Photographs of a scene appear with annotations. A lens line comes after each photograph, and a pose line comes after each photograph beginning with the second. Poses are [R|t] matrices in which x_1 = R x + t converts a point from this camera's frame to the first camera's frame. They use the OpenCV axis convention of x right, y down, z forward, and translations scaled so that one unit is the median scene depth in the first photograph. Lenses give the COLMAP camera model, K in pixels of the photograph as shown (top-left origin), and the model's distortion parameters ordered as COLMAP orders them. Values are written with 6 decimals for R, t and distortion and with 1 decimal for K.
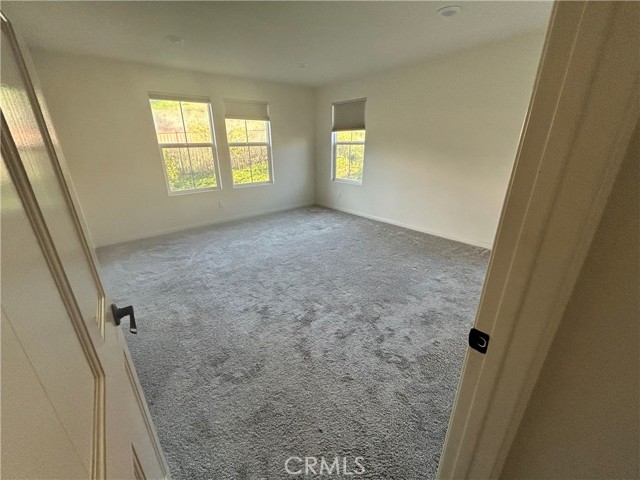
lens RADIAL K [[257.9, 0, 319.9], [0, 257.9, 236.1], [0, 0, 1]] dist [-0.002162, 0.001375]
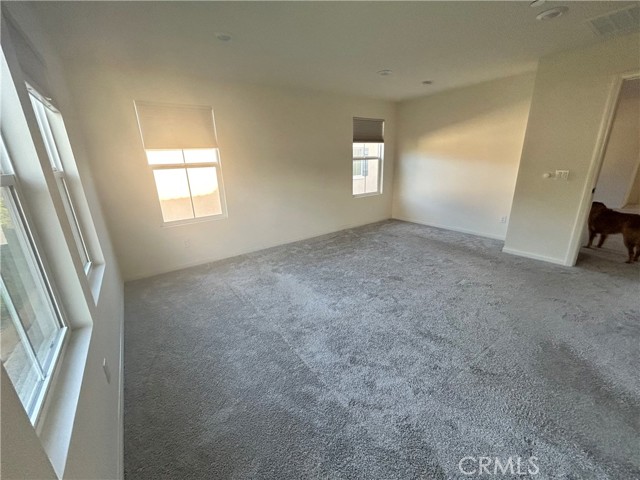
lens RADIAL K [[257.9, 0, 319.2], [0, 257.9, 240.8], [0, 0, 1]] dist [-0.002162, 0.001375]
pose [[0.092470, -0.297211, 0.950324, -0.874706], [0.378959, 0.893092, 0.242438, -0.344004], [-0.920782, 0.337715, 0.195215, 0.991353]]
